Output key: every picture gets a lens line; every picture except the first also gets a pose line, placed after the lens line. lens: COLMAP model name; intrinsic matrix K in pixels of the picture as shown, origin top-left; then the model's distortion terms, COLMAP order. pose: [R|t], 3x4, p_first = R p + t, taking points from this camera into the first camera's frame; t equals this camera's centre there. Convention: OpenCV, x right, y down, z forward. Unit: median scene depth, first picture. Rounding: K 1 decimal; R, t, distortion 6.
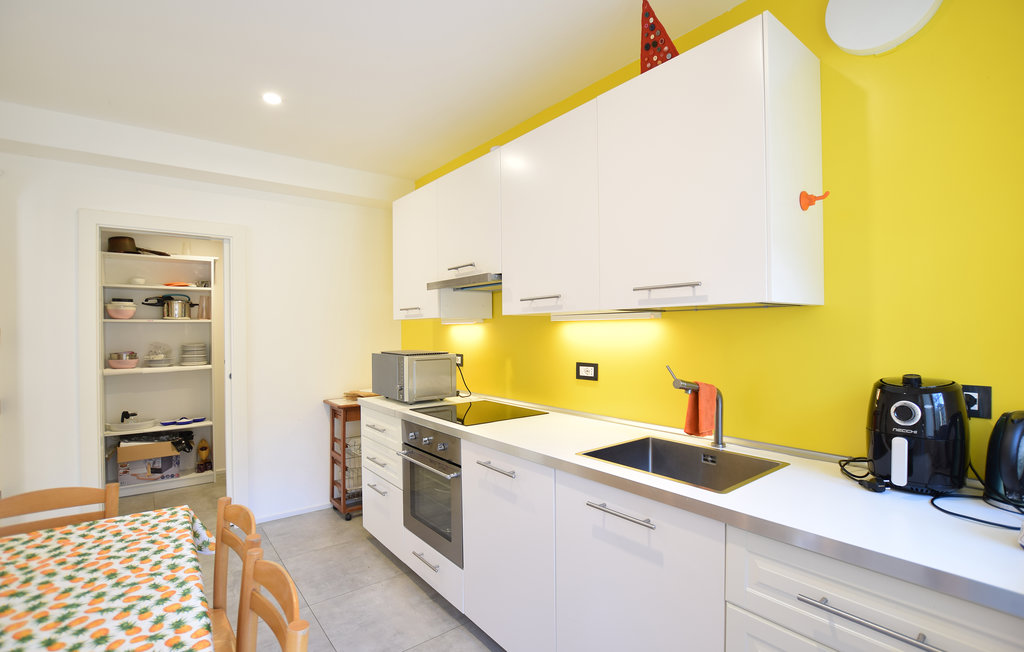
lens RADIAL K [[471.7, 0, 510.6], [0, 471.7, 317.1], [0, 0, 1]] dist [-0.031758, 0.000219]
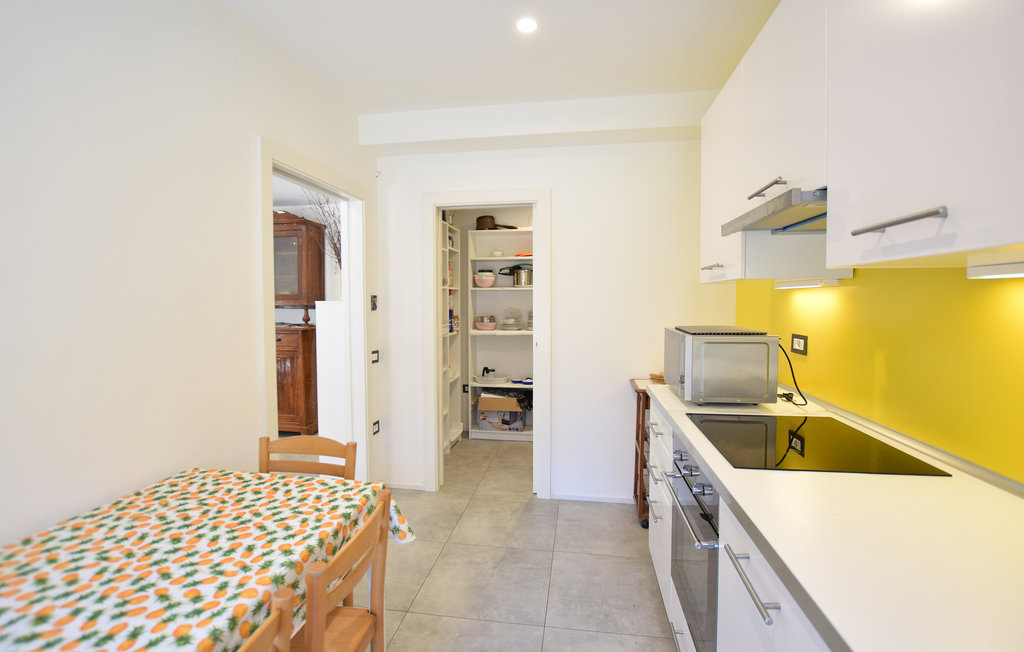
lens RADIAL K [[471.7, 0, 510.6], [0, 471.7, 317.1], [0, 0, 1]] dist [-0.031758, 0.000219]
pose [[0.685177, 0.034315, -0.727568, 0.096114], [0.015068, 0.998008, 0.061259, 0.010320], [0.728221, -0.052936, 0.683295, 0.343038]]
